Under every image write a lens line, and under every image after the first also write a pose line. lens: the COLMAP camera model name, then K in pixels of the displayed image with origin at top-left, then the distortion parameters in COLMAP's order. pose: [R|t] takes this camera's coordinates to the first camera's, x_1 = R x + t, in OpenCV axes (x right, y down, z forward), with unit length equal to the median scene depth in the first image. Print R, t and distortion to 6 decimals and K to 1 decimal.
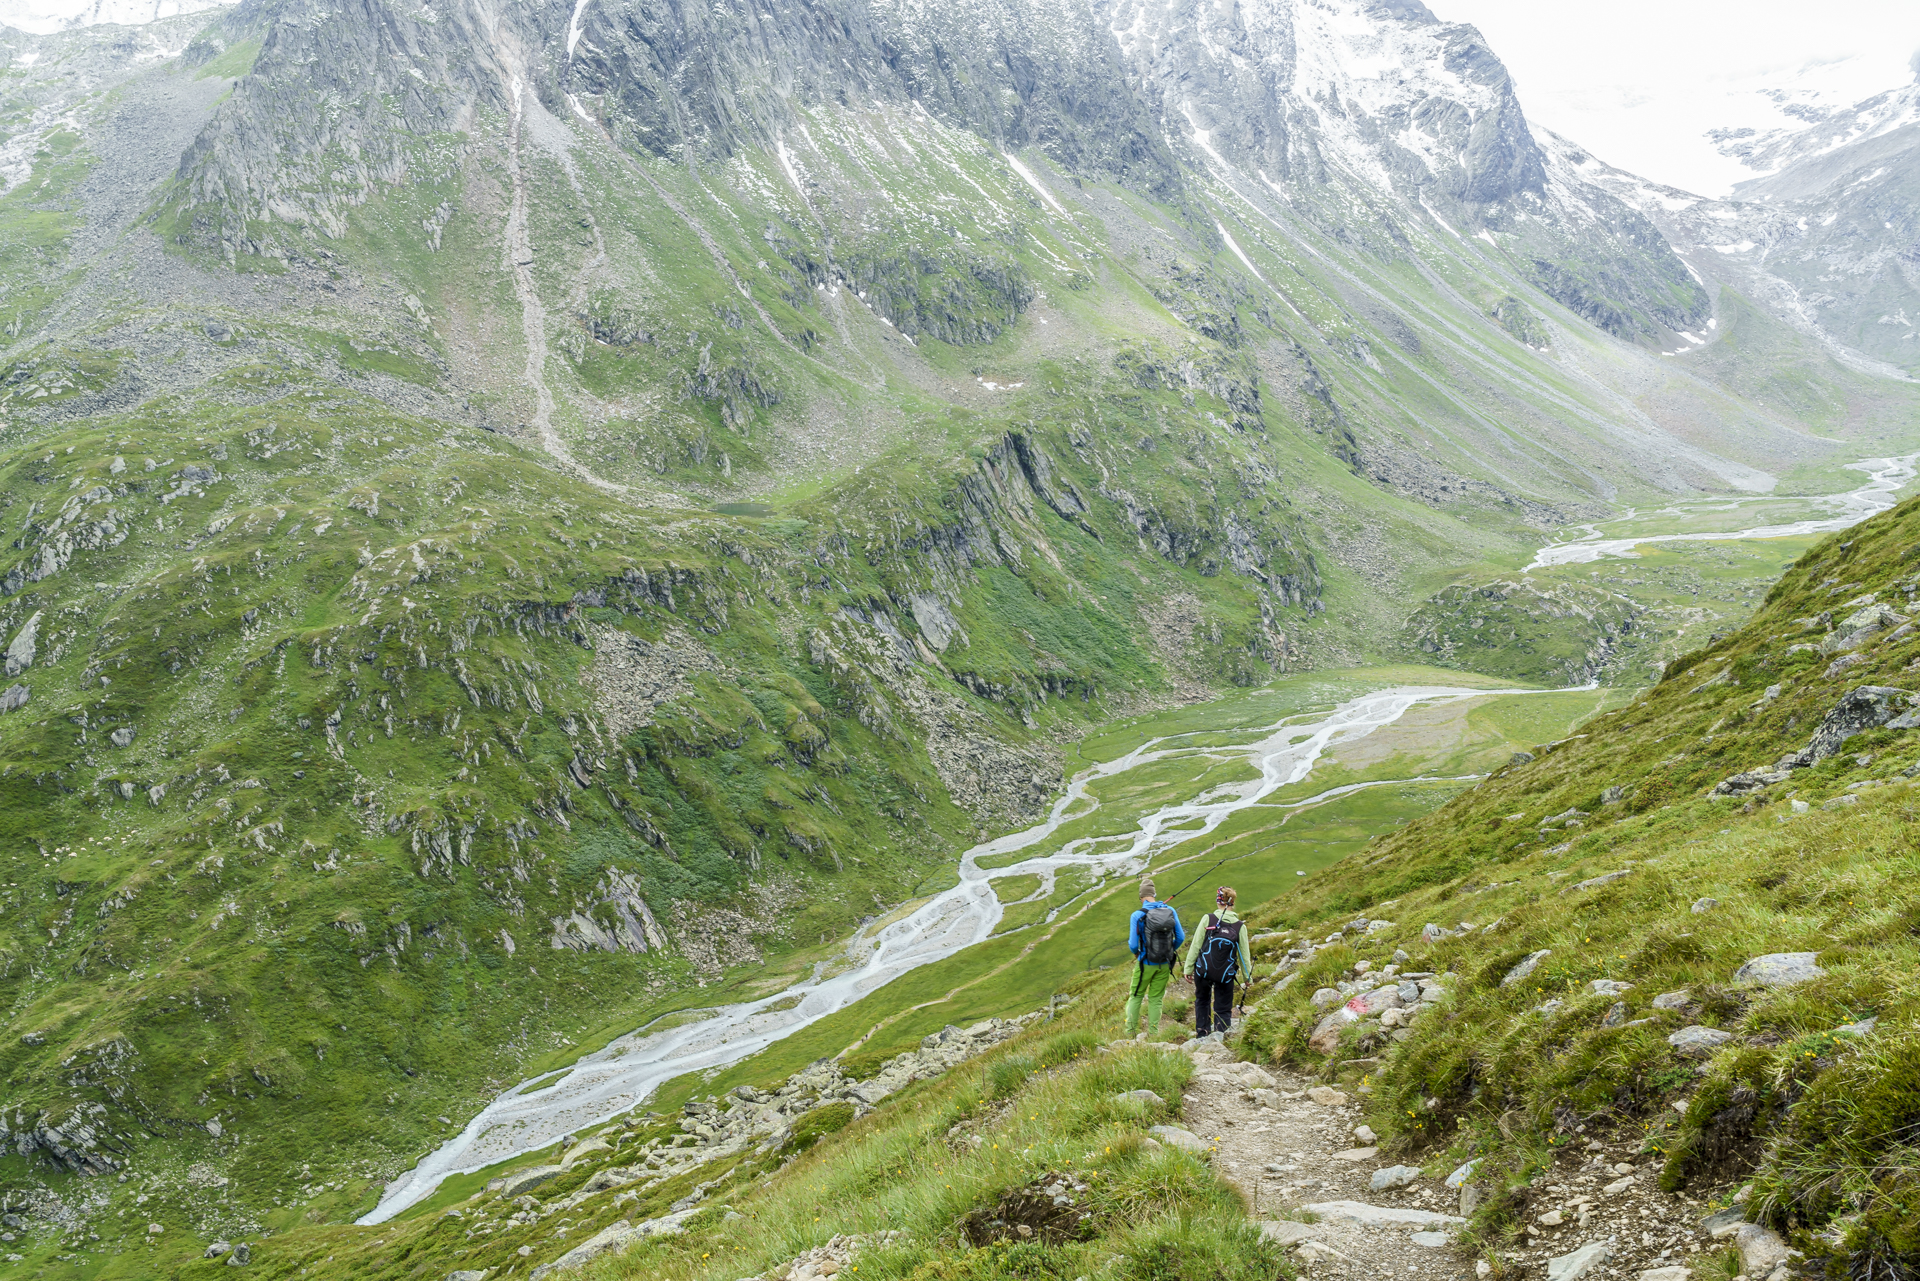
lens RADIAL K [[1822.5, 0, 914.2], [0, 1822.5, 652.3], [0, 0, 1]] dist [-0.003099, 0.000000]
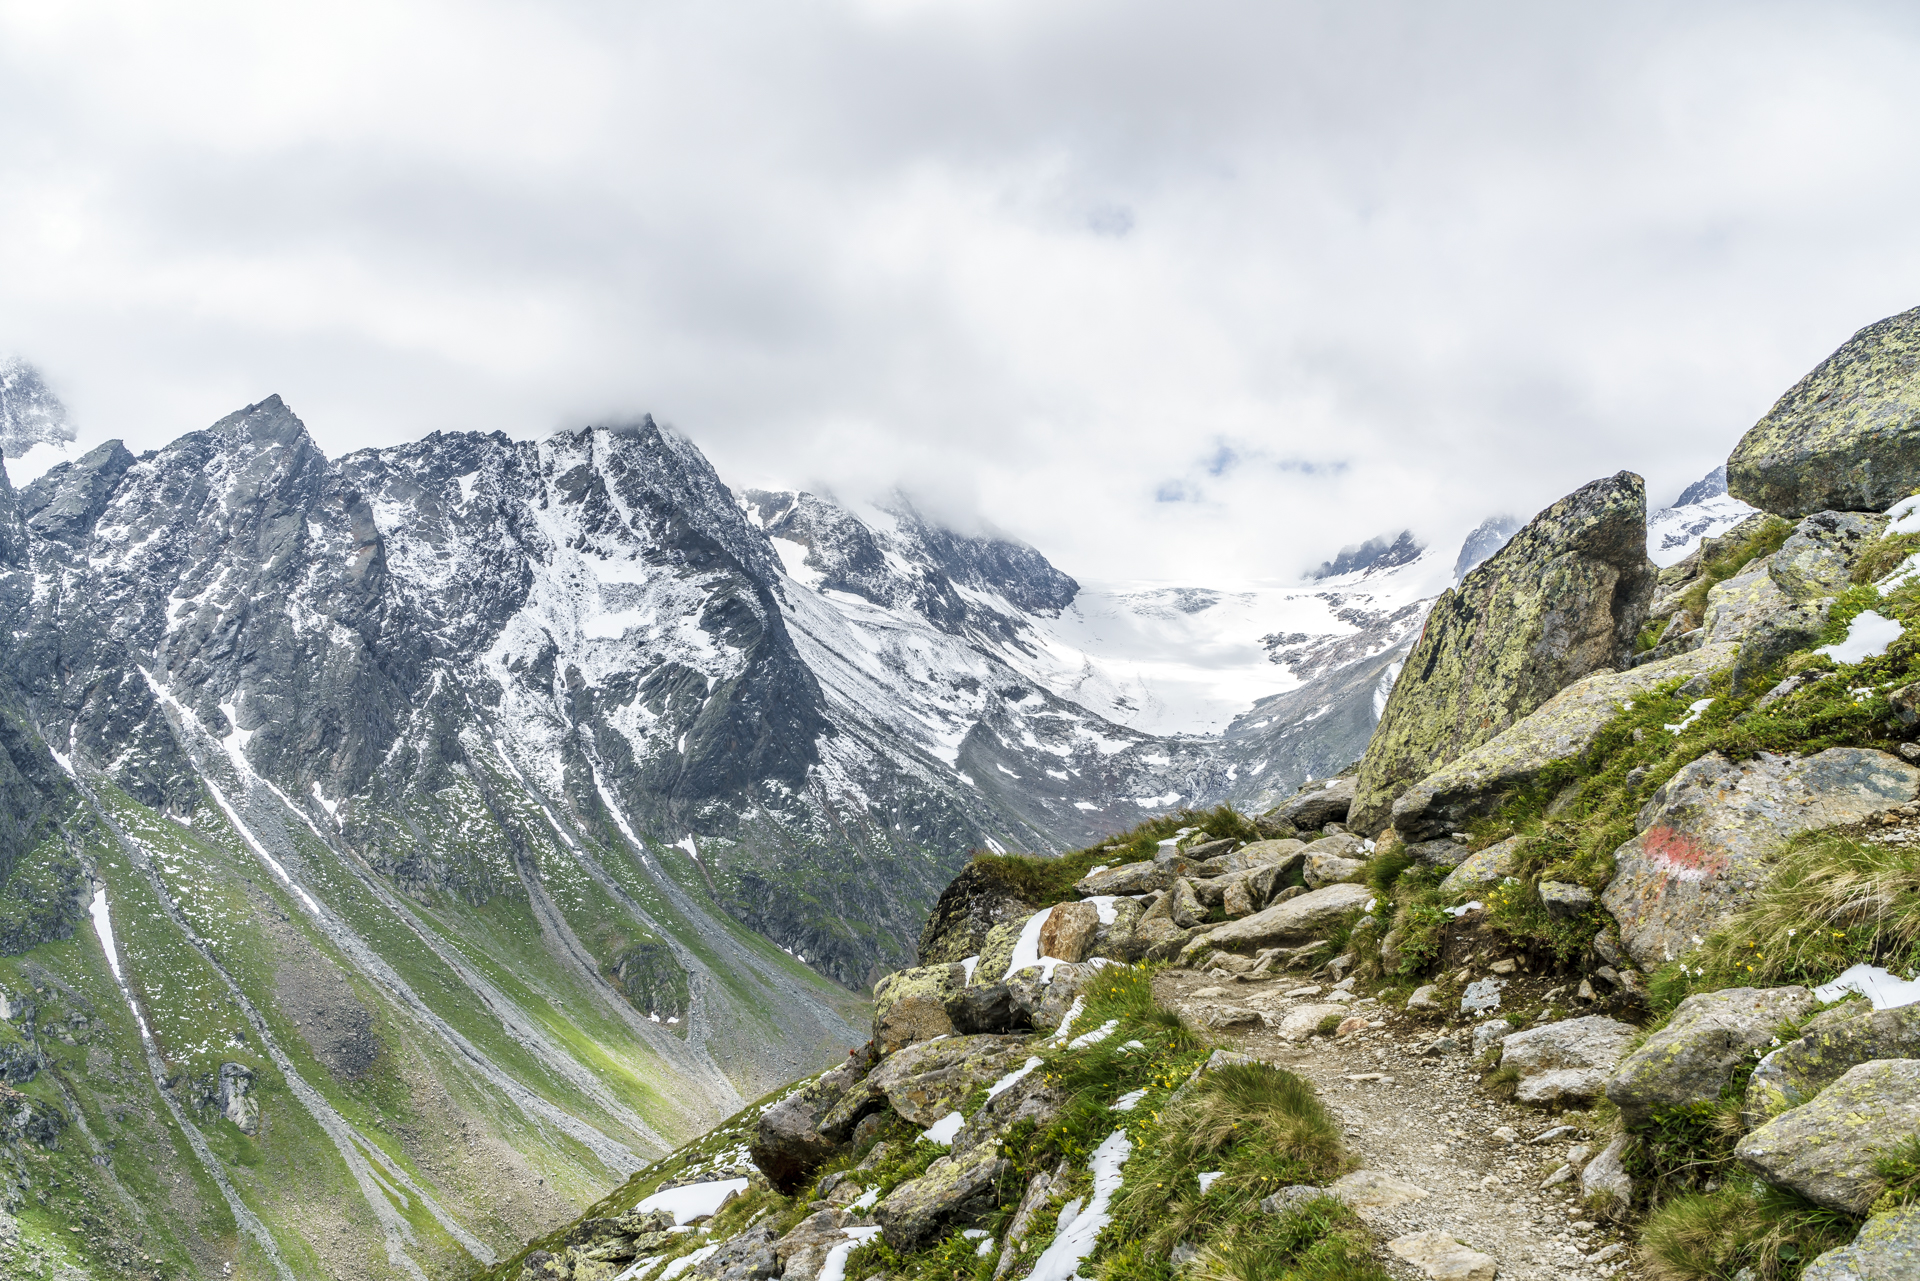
lens RADIAL K [[1822.5, 0, 953.6], [0, 1822.5, 636.4], [0, 0, 1]] dist [-0.003099, 0.000000]
pose [[0.990881, -0.004397, 0.134665, 0.305681], [0.038222, 0.967581, -0.249651, -0.108445], [-0.129202, 0.252521, 0.958926, 0.197180]]
